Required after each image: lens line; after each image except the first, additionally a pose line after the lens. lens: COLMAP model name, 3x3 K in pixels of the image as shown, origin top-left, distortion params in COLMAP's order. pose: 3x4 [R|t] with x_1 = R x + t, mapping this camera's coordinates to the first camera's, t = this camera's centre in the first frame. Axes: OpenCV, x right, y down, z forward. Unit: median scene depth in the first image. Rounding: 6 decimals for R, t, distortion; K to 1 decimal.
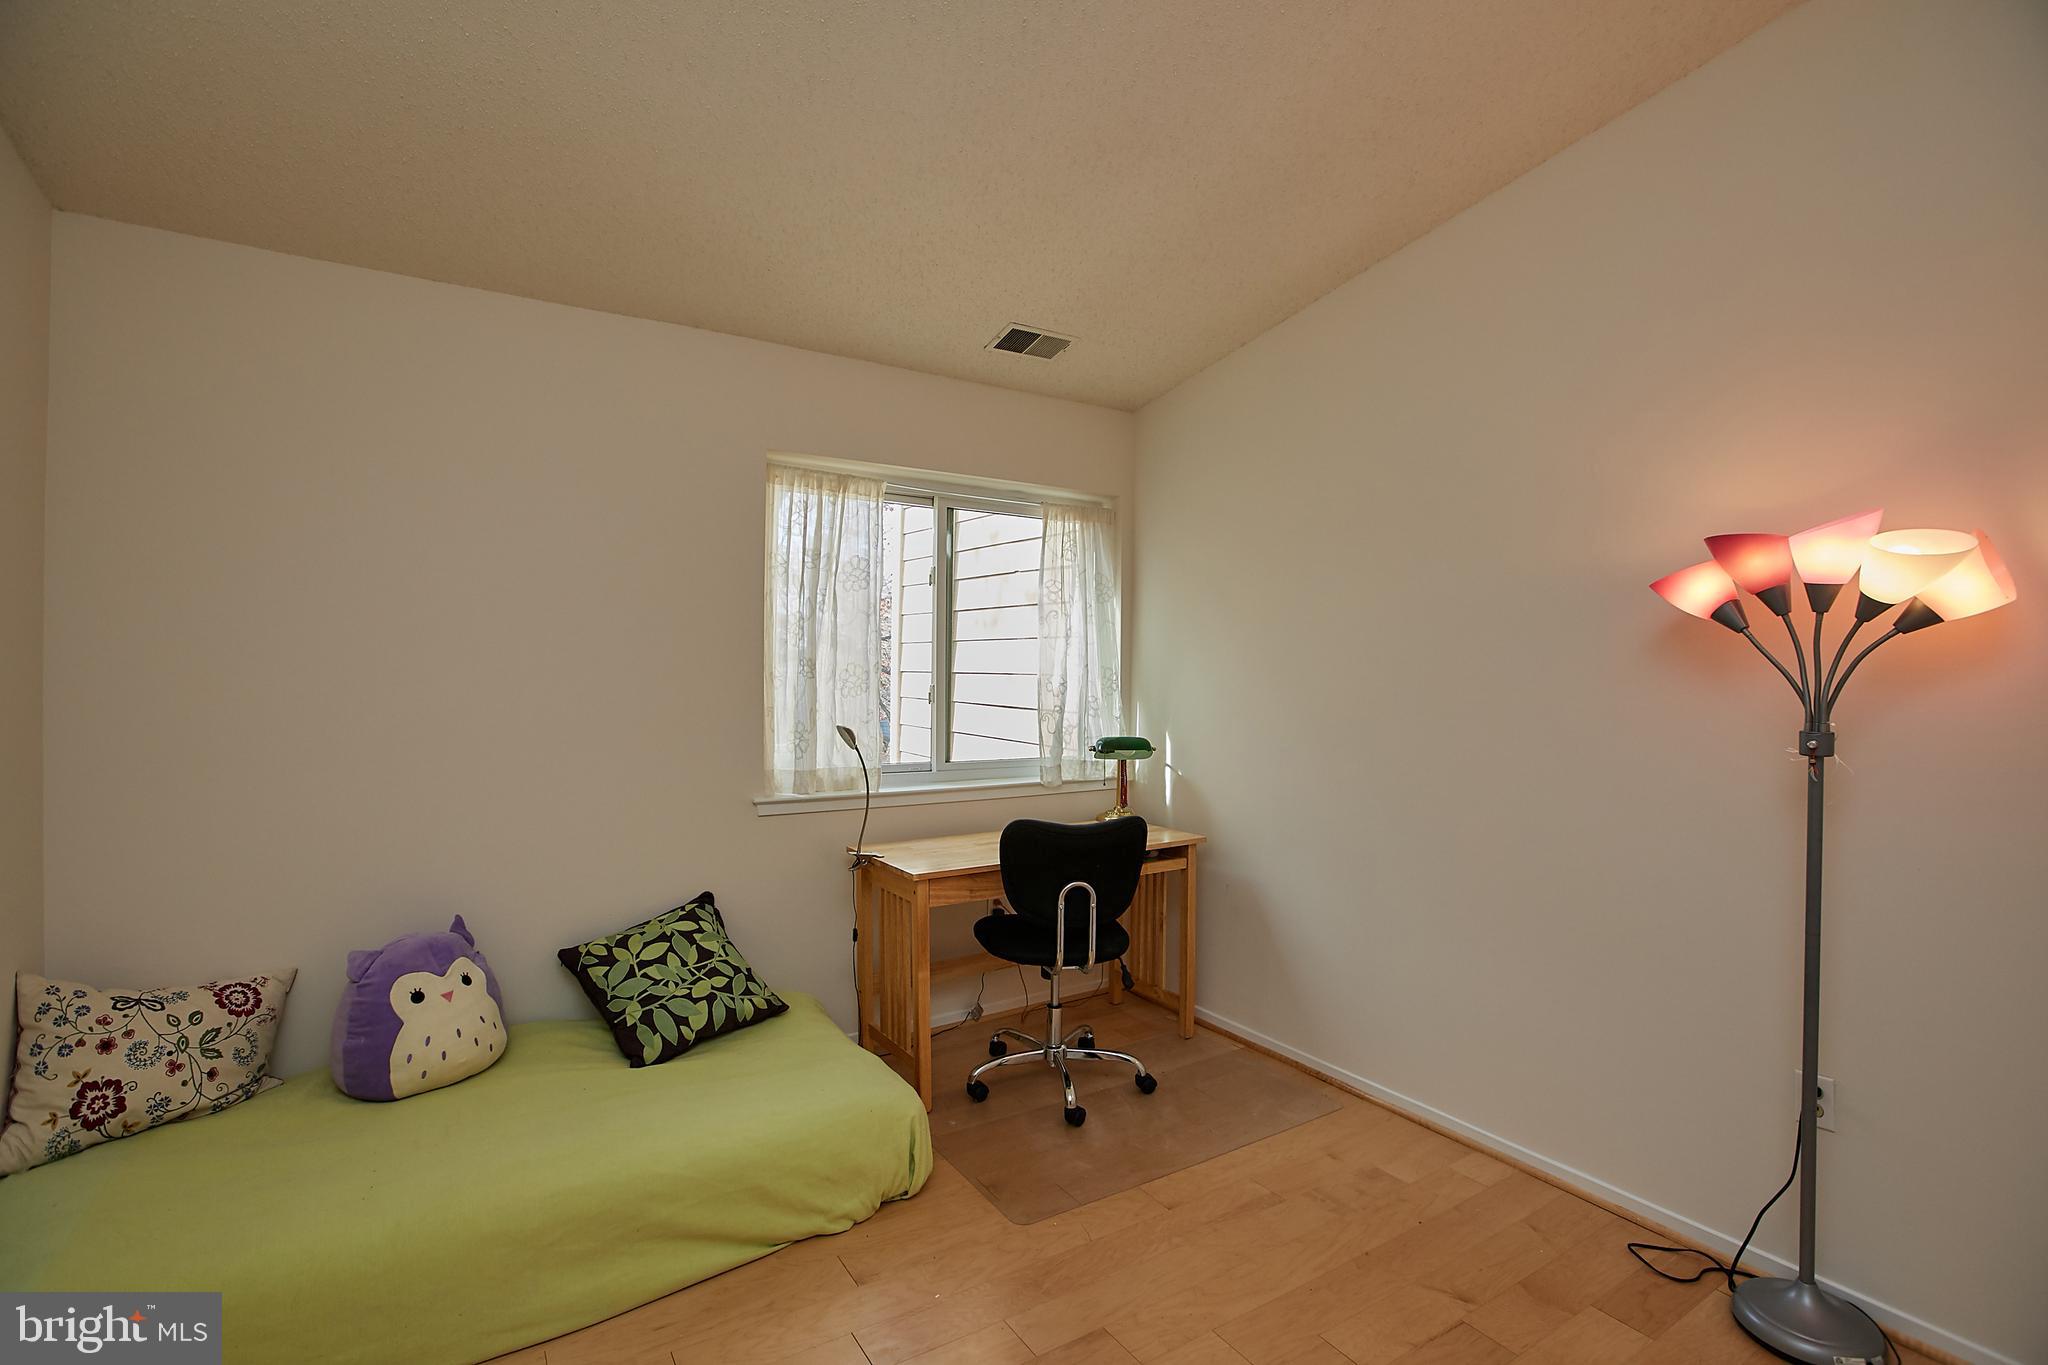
lens RADIAL K [[942.5, 0, 1009.2], [0, 942.5, 677.8], [0, 0, 1]] dist [-0.049023, 0.021346]
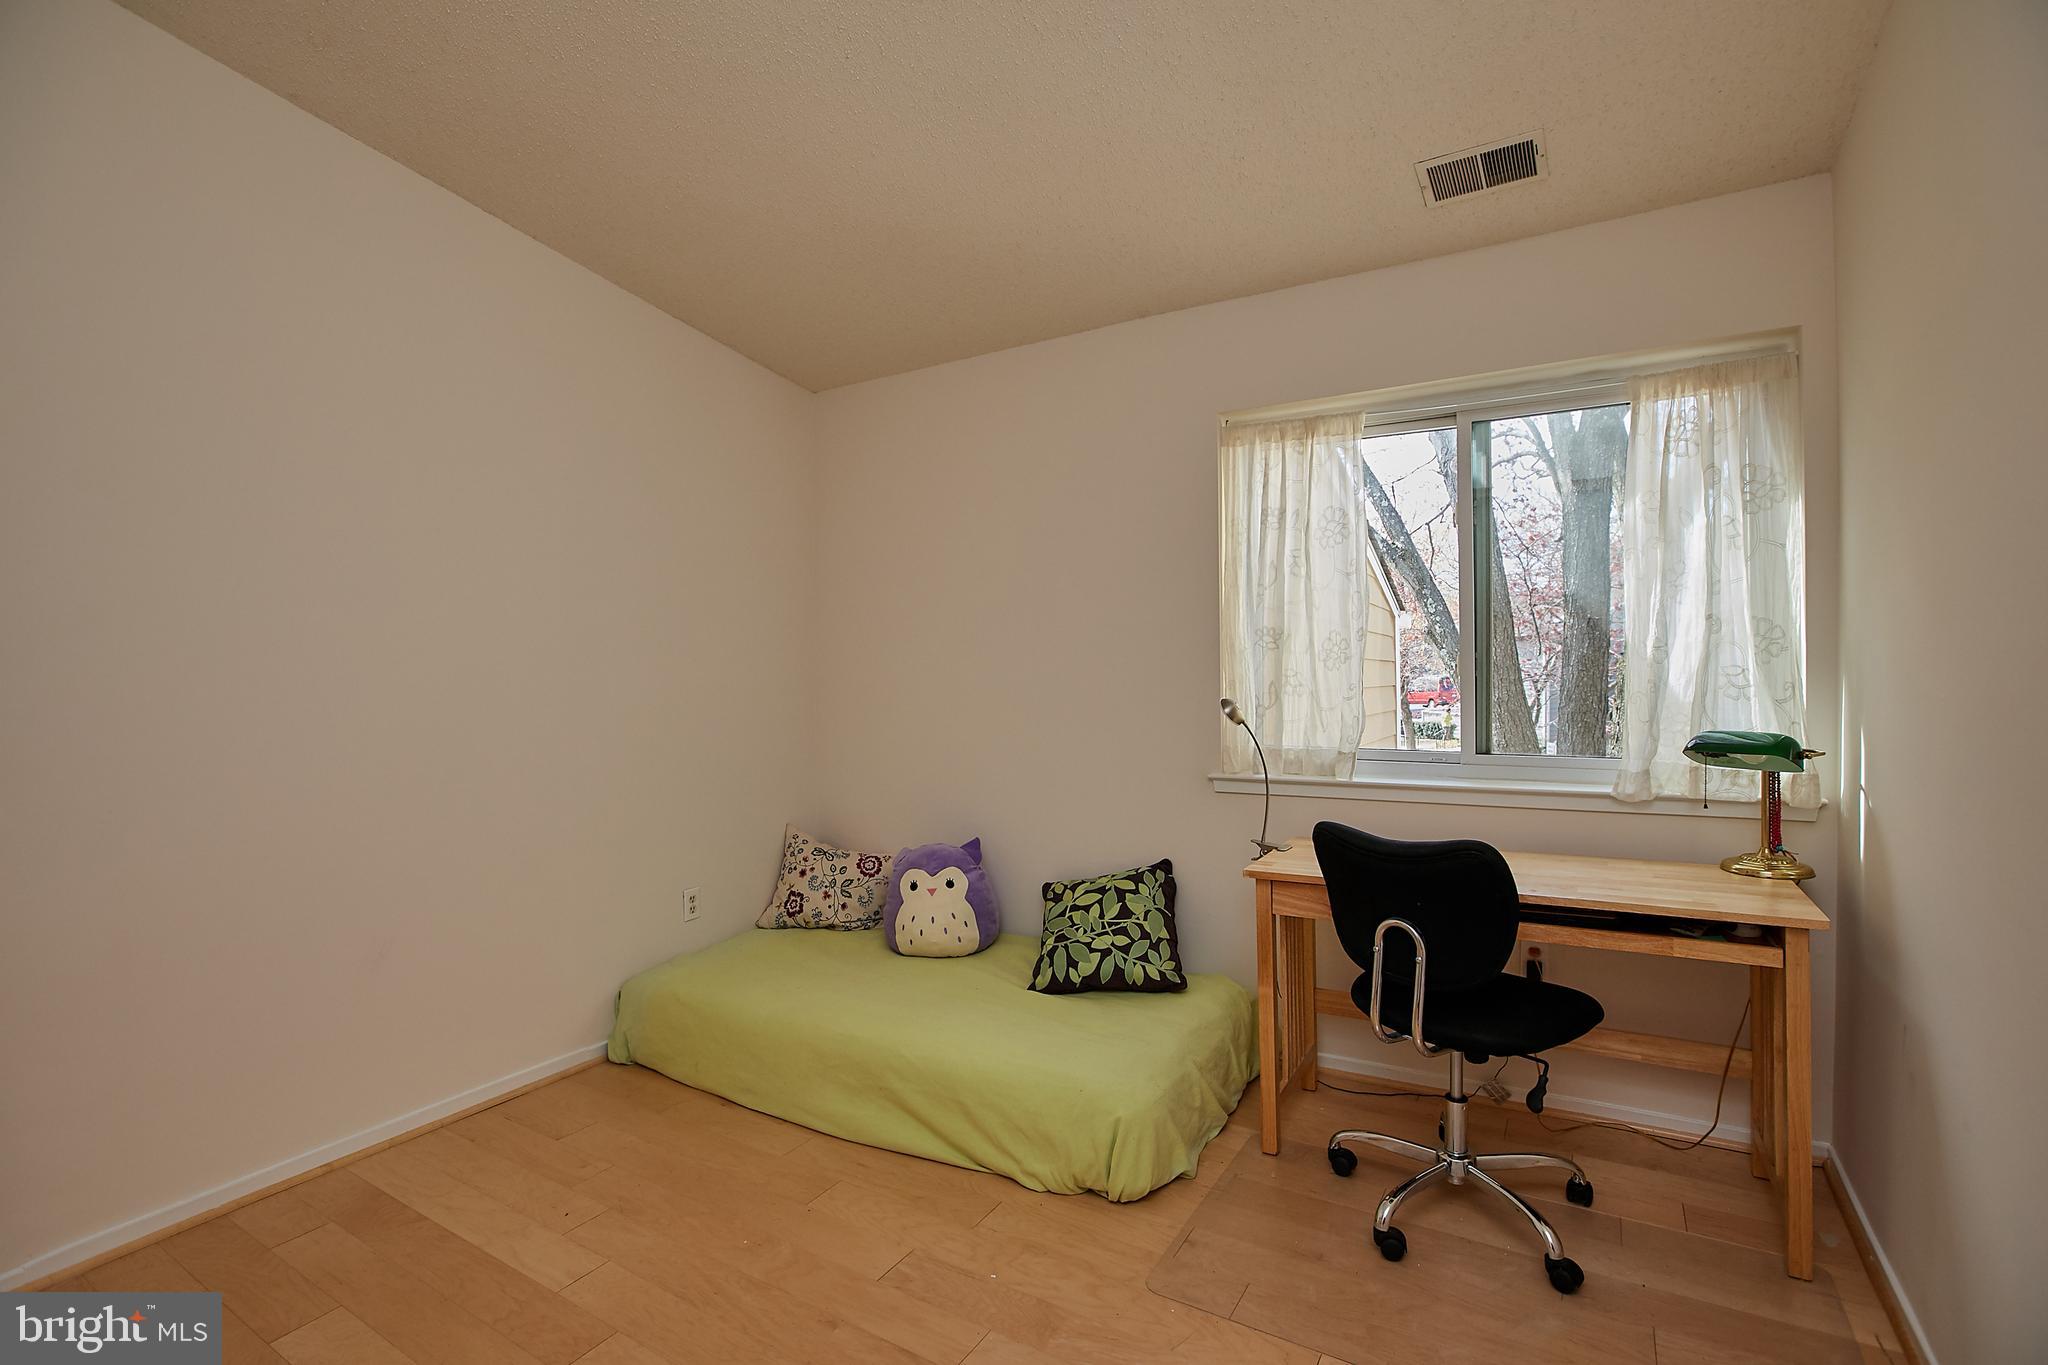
lens RADIAL K [[942.5, 0, 1009.2], [0, 942.5, 677.8], [0, 0, 1]] dist [-0.049023, 0.021346]
pose [[0.446223, -0.001113, -0.894921, 0.574998], [0.016527, 0.999839, 0.006997, 0.020013], [0.894769, -0.017913, 0.446170, 0.418978]]
